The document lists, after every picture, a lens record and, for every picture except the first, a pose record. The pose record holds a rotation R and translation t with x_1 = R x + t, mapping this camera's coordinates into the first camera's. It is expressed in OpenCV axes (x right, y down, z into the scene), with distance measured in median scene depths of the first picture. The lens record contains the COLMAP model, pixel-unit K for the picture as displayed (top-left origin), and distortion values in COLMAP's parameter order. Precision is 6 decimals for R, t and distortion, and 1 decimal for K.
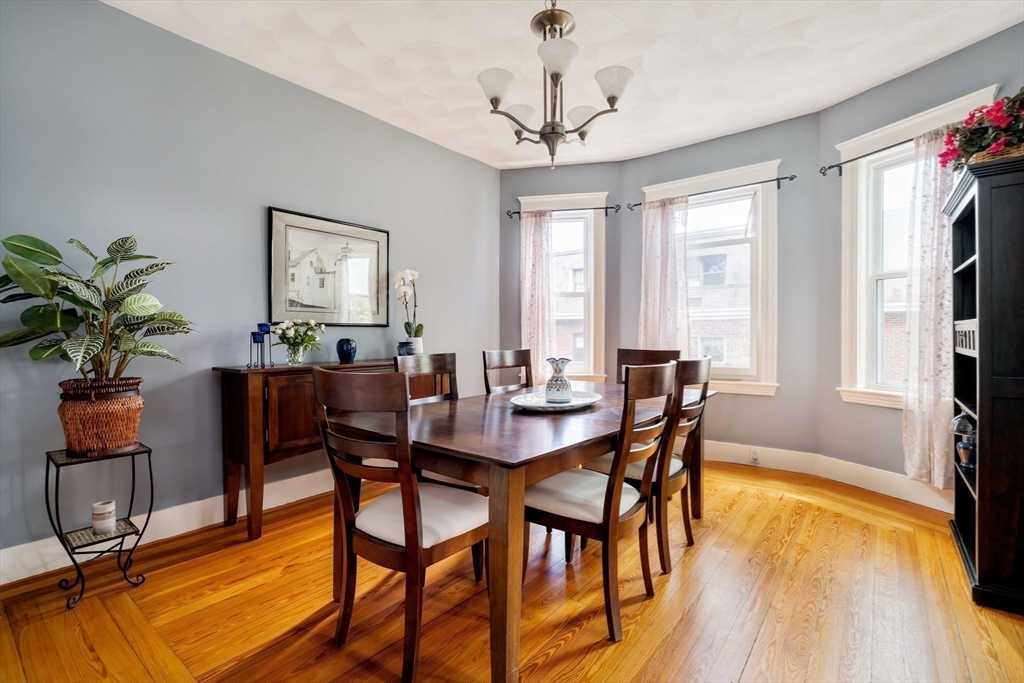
lens RADIAL K [[464.7, 0, 526.0], [0, 464.7, 331.4], [0, 0, 1]] dist [-0.001990, -0.000234]
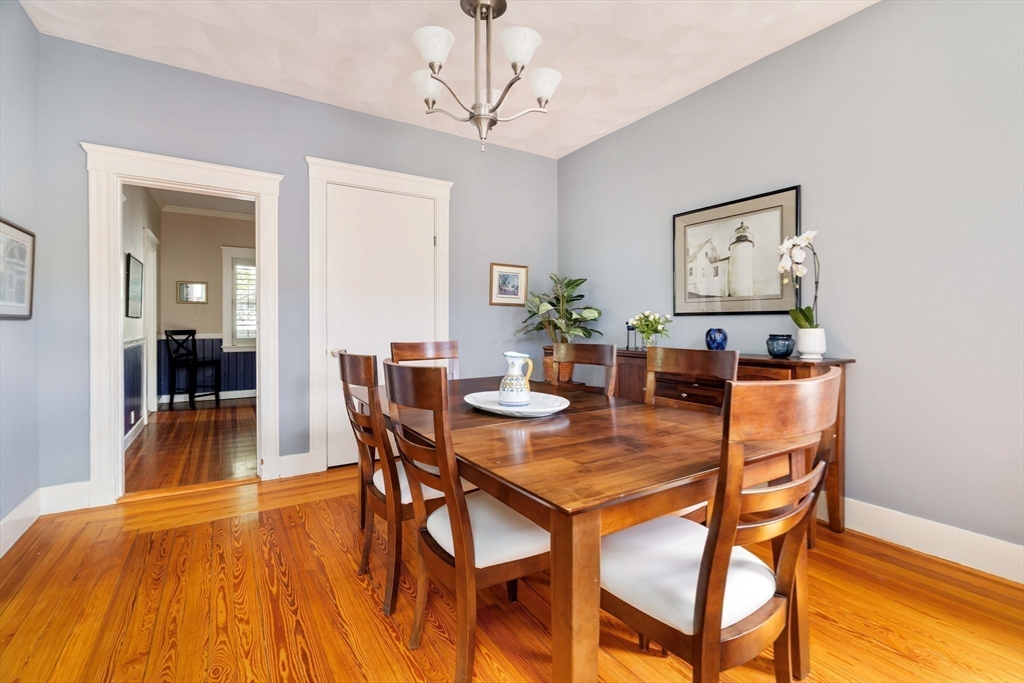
lens RADIAL K [[464.7, 0, 526.0], [0, 464.7, 331.4], [0, 0, 1]] dist [-0.001990, -0.000234]
pose [[-0.324967, 0.017748, -0.945559, 0.644339], [0.004412, 0.999841, 0.017251, 0.003492], [0.945715, 0.001434, -0.324994, 0.968705]]
